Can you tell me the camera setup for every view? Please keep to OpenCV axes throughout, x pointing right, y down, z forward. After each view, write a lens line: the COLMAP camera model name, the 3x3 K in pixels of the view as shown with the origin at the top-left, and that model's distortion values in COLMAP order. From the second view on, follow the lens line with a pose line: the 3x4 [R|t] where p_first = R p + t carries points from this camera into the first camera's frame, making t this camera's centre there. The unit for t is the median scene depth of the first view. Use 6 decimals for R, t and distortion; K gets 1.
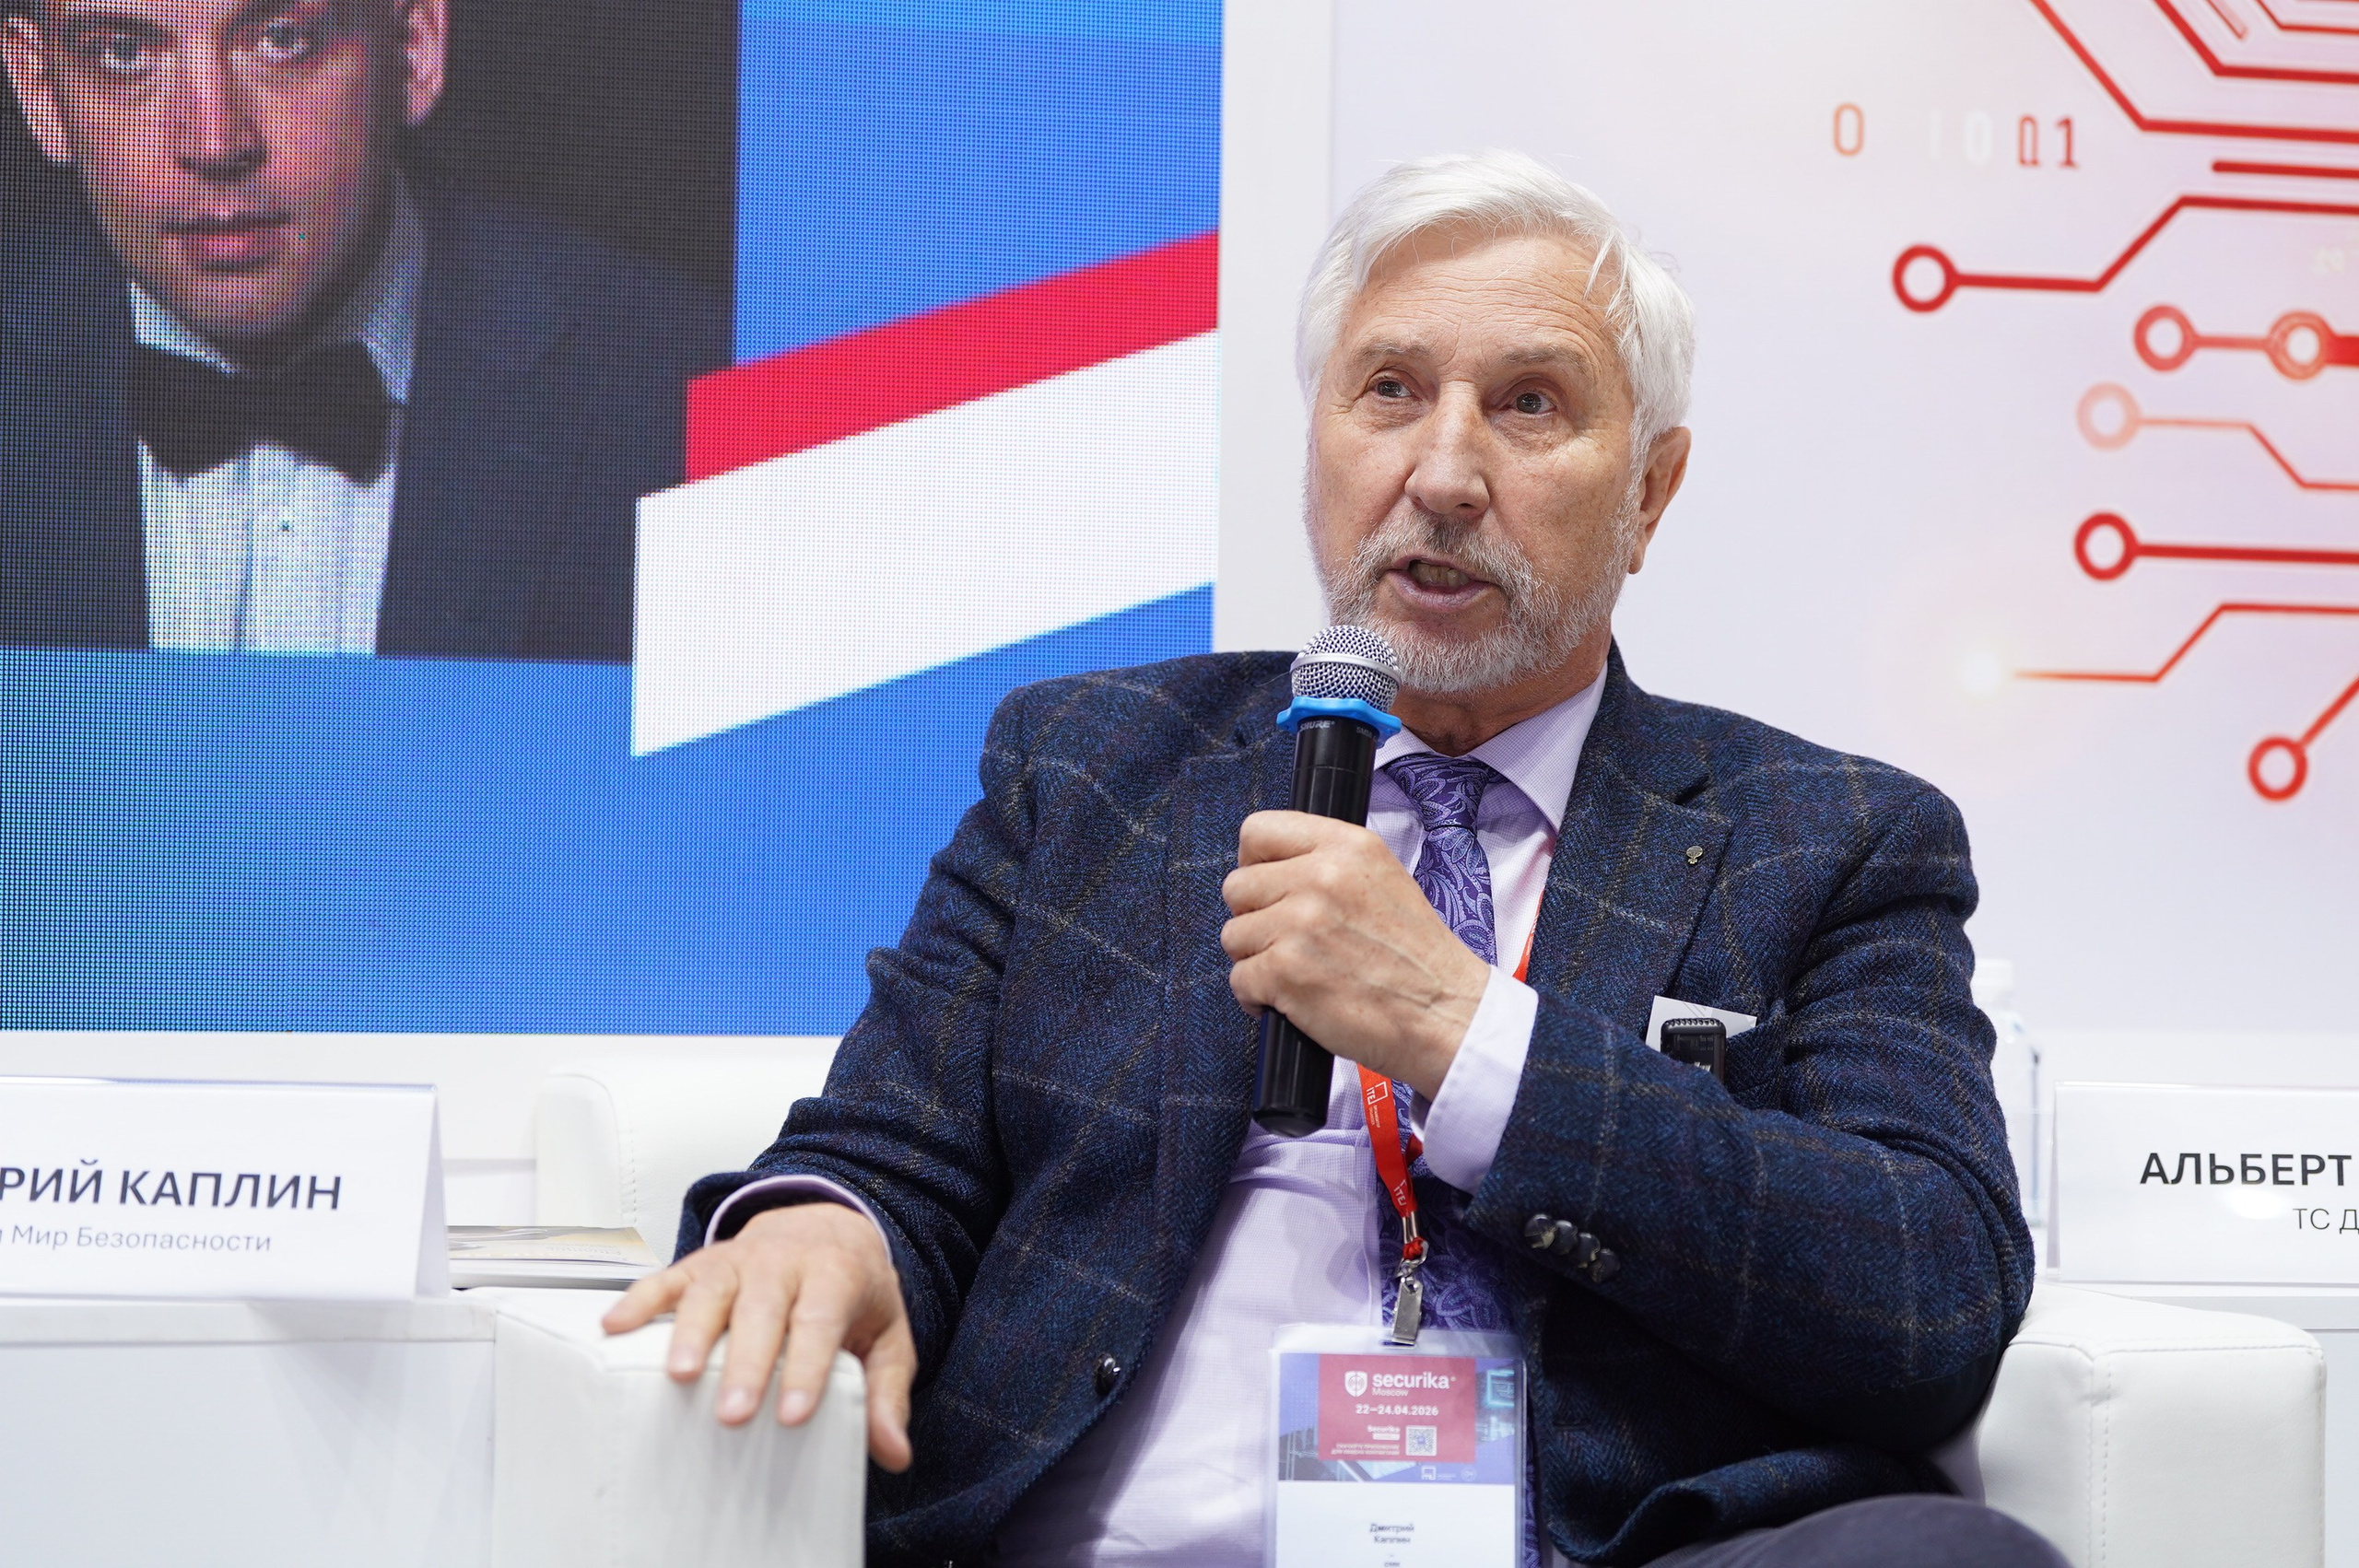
lens RADIAL K [[6605.5, 0, 1195.4], [0, 6605.5, 760.6], [0, 0, 1]] dist [-0.026991, 0.000000]
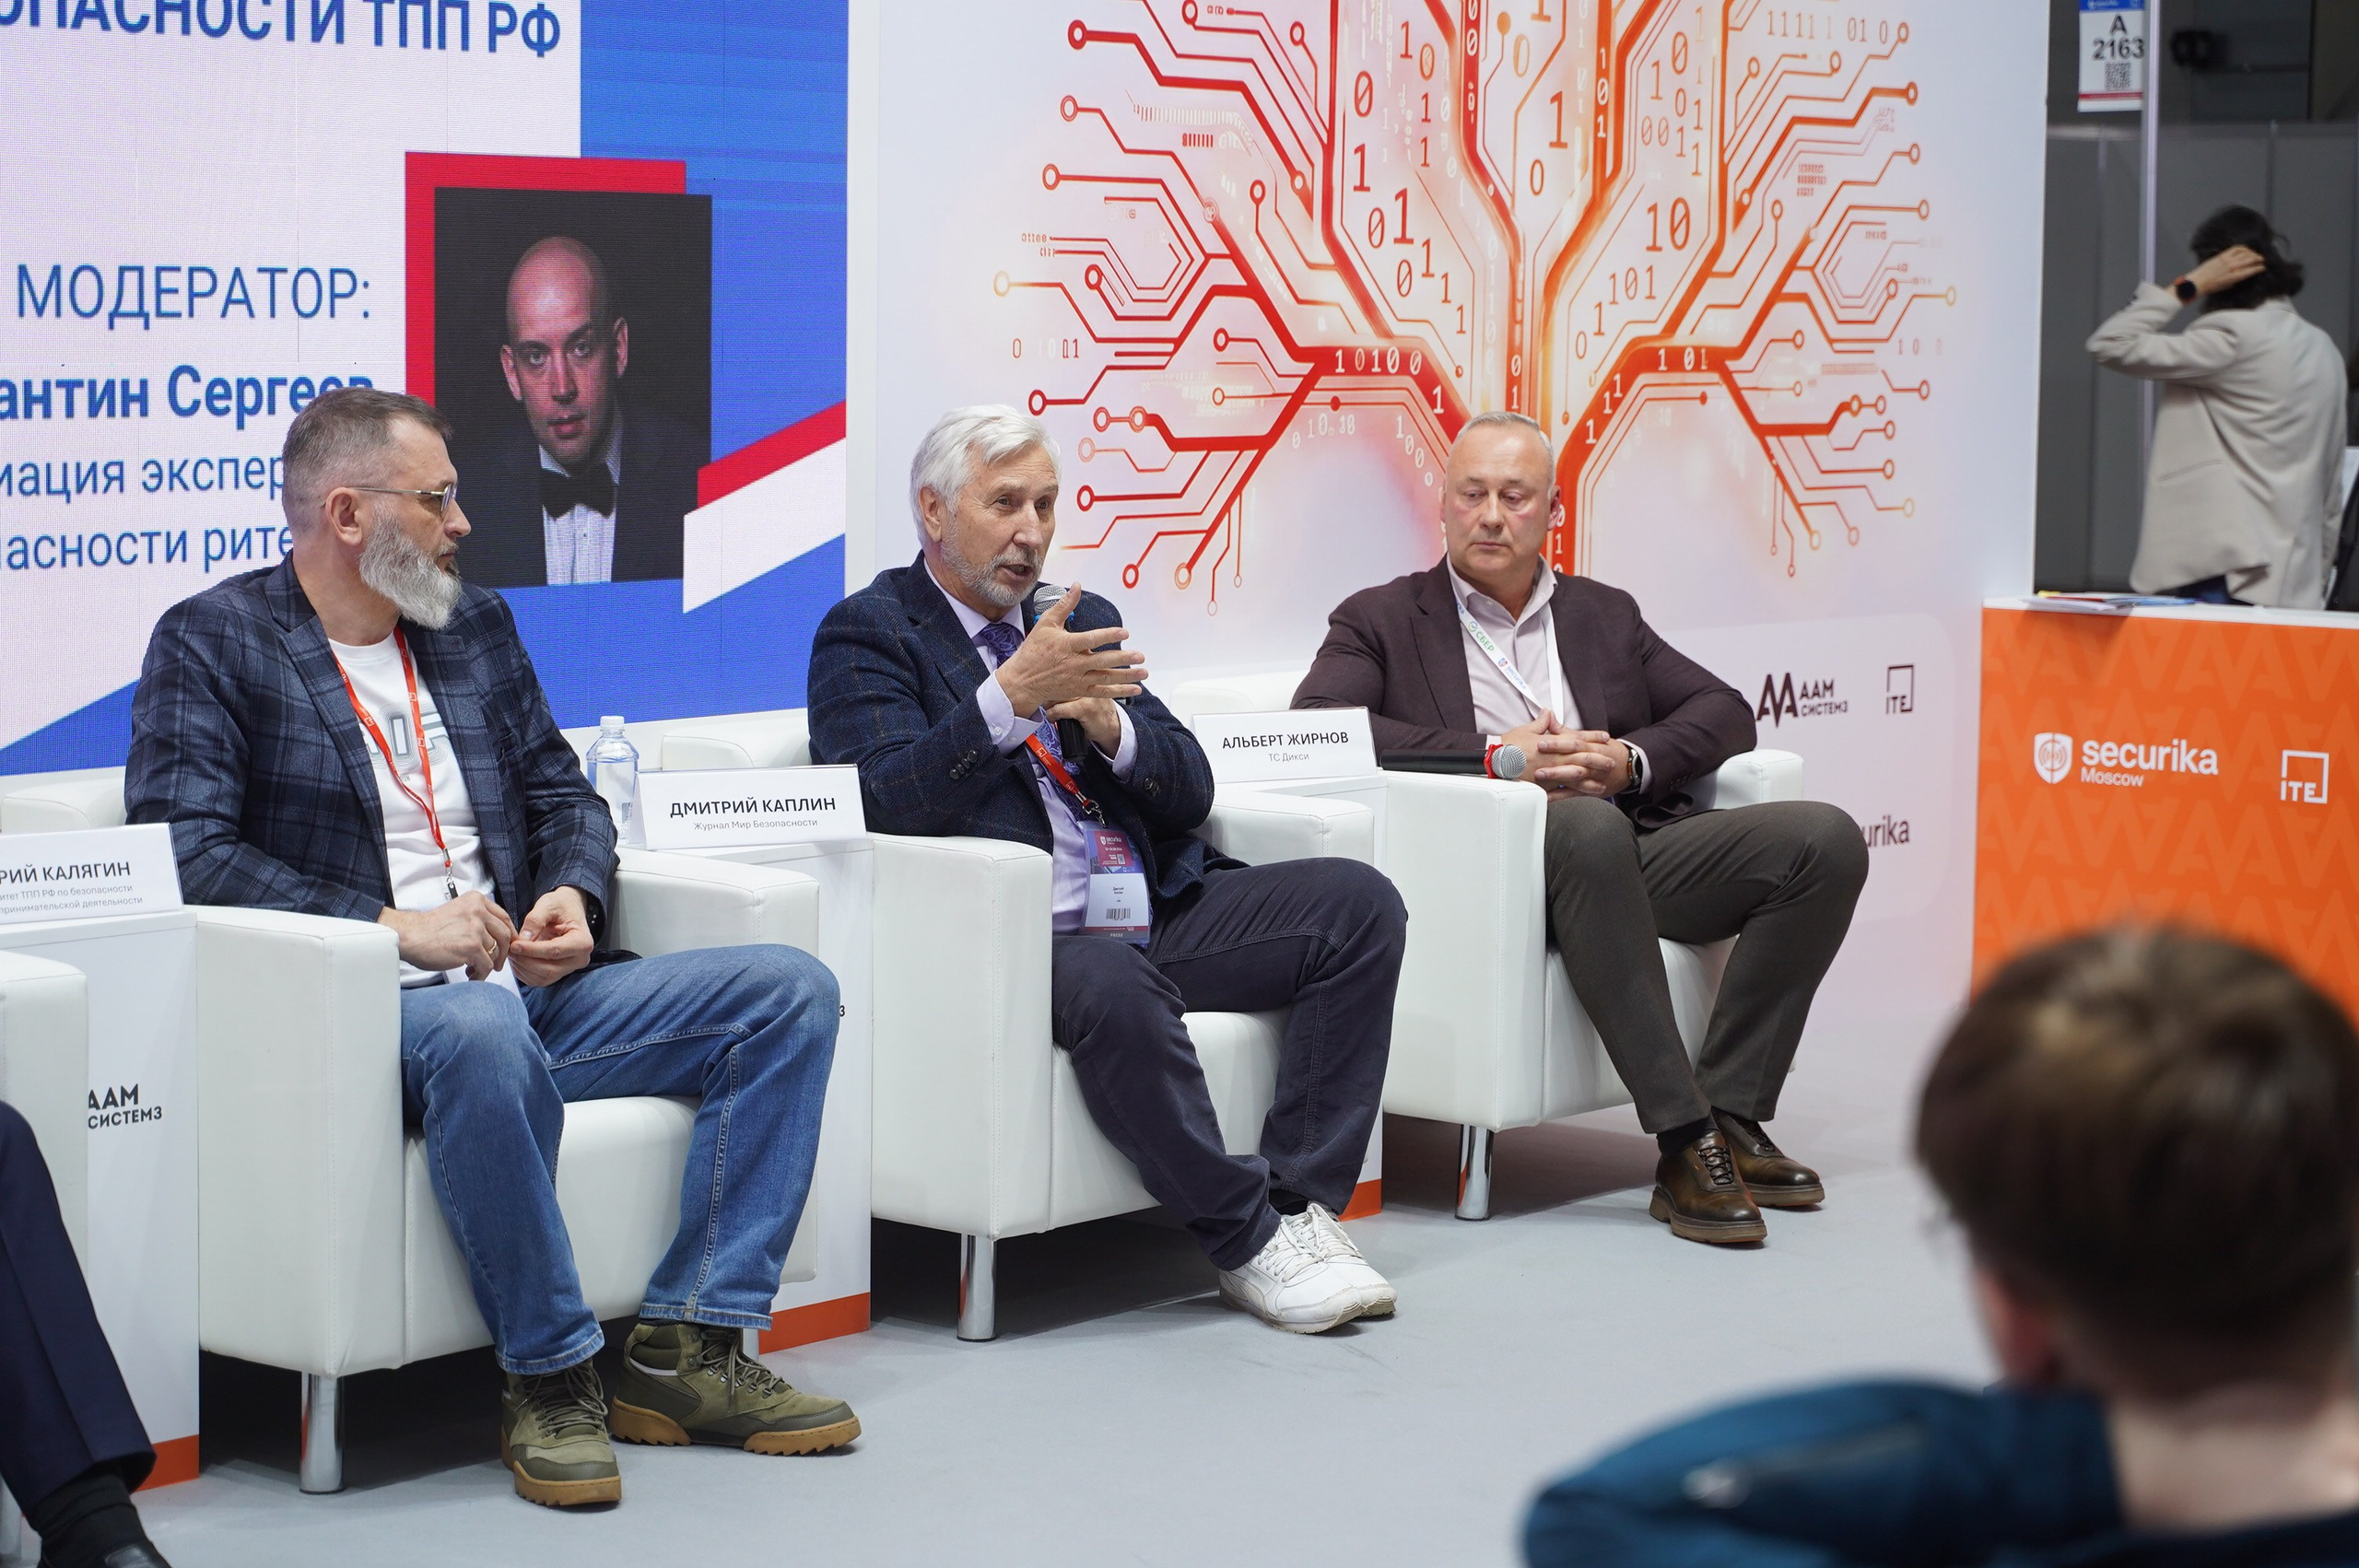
lens RADIAL K [[4795.8, 0, 1195.6], [0, 4795.8, 794.9], [0, 0, 1]] dist [-0.003527, 0.000000]
pose [[0.841028, -0.063487, 0.537253, -0.960276], [-0.009849, 0.991129, 0.132540, -0.187341], [-0.540901, -0.116762, 0.832942, -0.725558]]
